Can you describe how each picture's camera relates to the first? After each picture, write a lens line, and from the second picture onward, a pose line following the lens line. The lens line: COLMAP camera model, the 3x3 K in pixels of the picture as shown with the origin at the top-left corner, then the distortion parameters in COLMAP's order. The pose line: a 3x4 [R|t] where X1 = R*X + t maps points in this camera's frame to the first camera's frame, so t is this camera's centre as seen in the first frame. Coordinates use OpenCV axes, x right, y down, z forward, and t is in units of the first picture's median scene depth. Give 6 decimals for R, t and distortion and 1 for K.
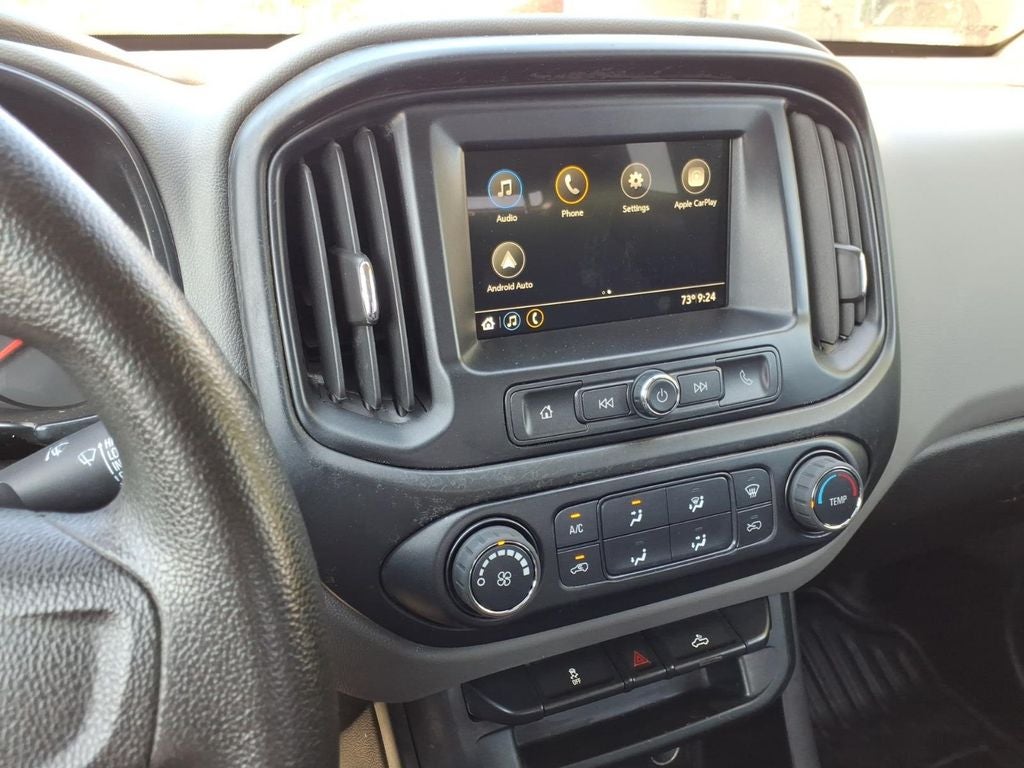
lens RADIAL K [[826.2, 0, 512.0], [0, 826.2, 384.0], [0, 0, 1]] dist [0.058265, -0.070315]
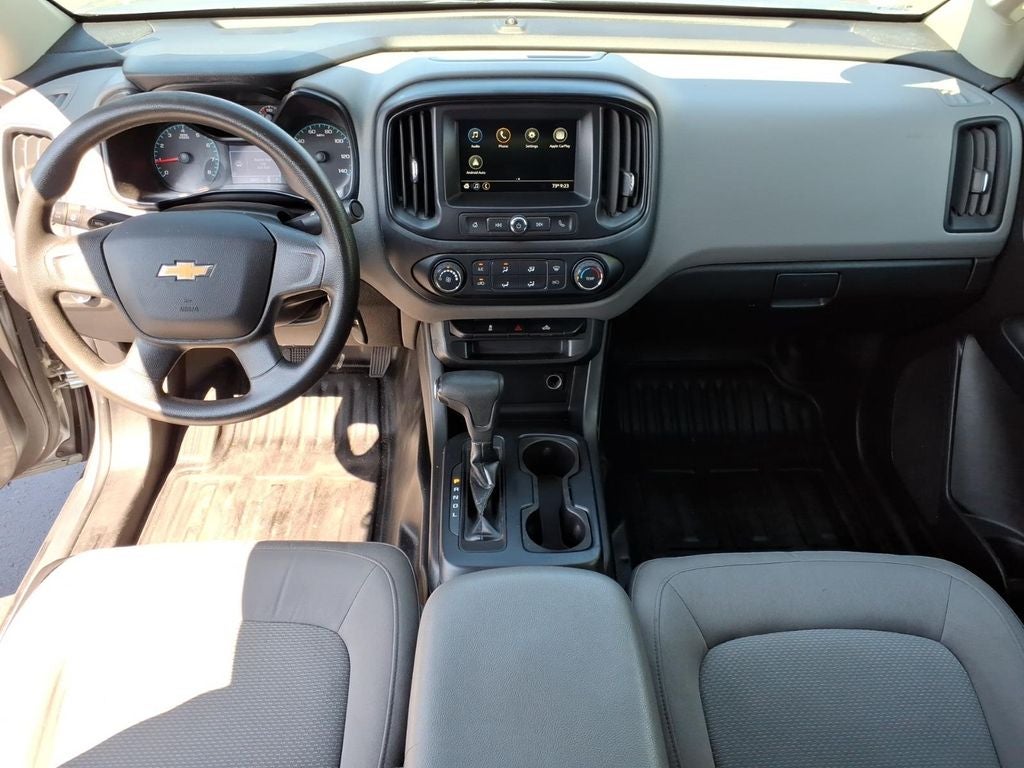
lens RADIAL K [[826.2, 0, 512.0], [0, 826.2, 384.0], [0, 0, 1]] dist [0.058265, -0.070315]
pose [[0.929305, 0.225605, -0.292394, 1.001463], [-0.136512, 0.945492, 0.295651, -0.272754], [0.343156, -0.234835, 0.909448, -1.461479]]
